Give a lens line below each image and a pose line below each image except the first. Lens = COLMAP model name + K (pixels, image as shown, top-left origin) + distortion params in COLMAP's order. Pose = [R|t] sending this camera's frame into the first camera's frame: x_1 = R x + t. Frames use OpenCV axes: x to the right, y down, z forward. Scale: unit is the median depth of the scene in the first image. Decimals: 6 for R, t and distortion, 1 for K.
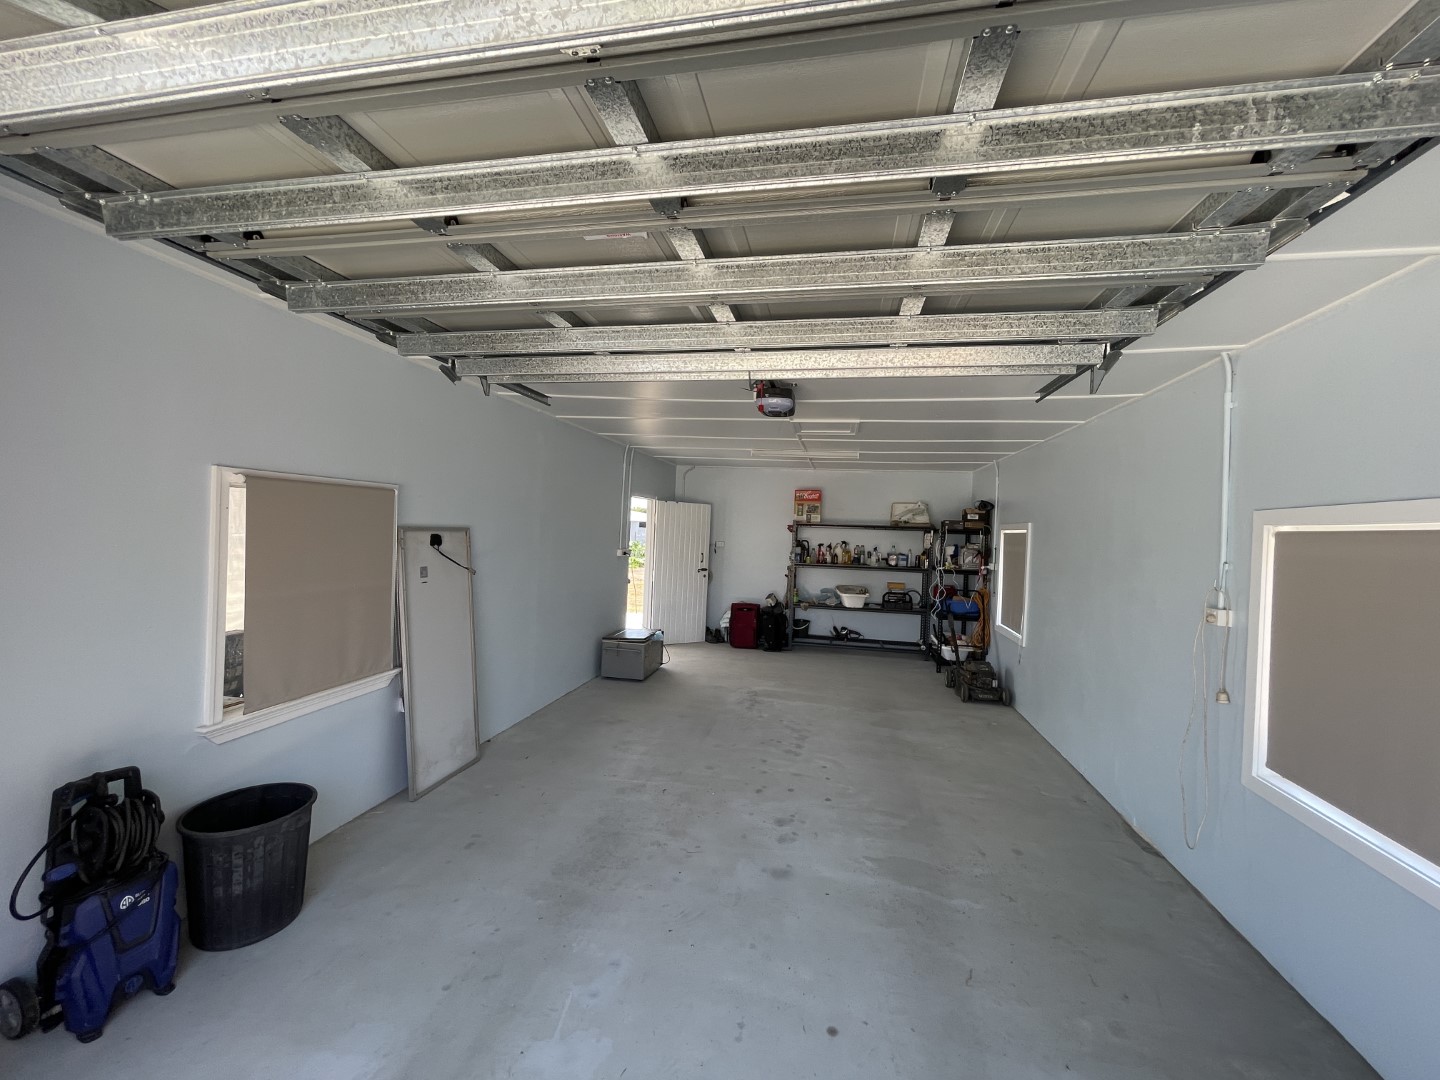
lens RADIAL K [[587.0, 0, 719.4], [0, 587.0, 537.7], [0, 0, 1]] dist [0.000948, 0.000546]
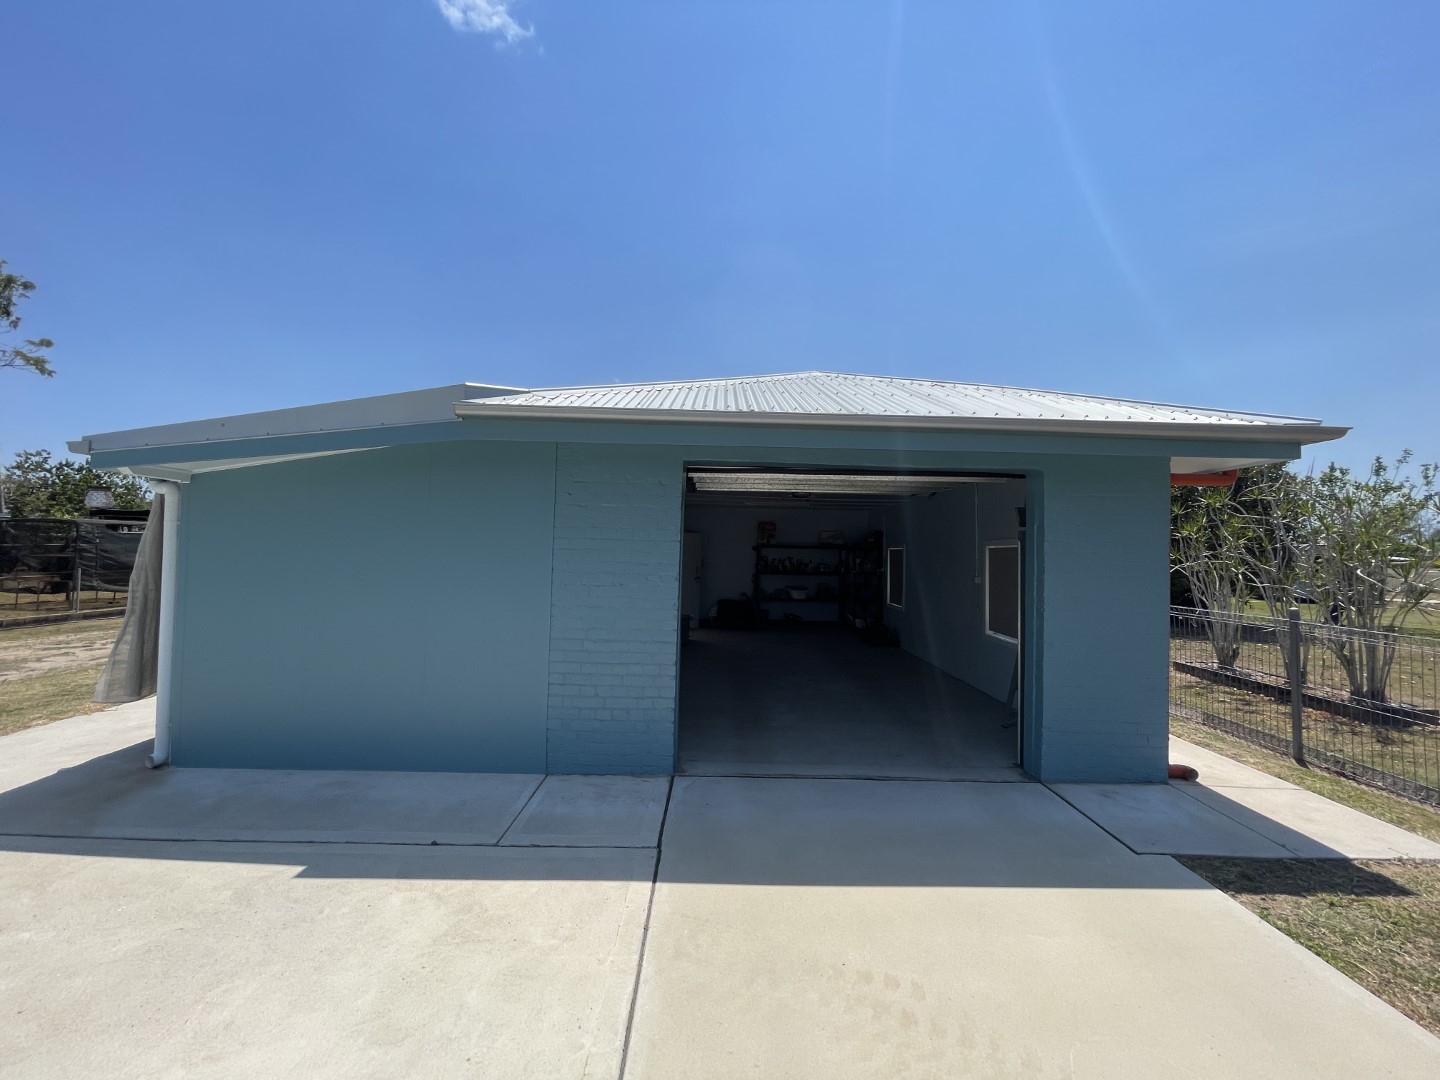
lens RADIAL K [[587.0, 0, 719.7], [0, 587.0, 534.5], [0, 0, 1]] dist [0.000948, 0.000546]
pose [[0.980193, -0.009526, 0.197817, -0.266920], [0.017116, 0.999180, -0.036696, 0.001802], [-0.197305, 0.039355, 0.979552, -0.455594]]
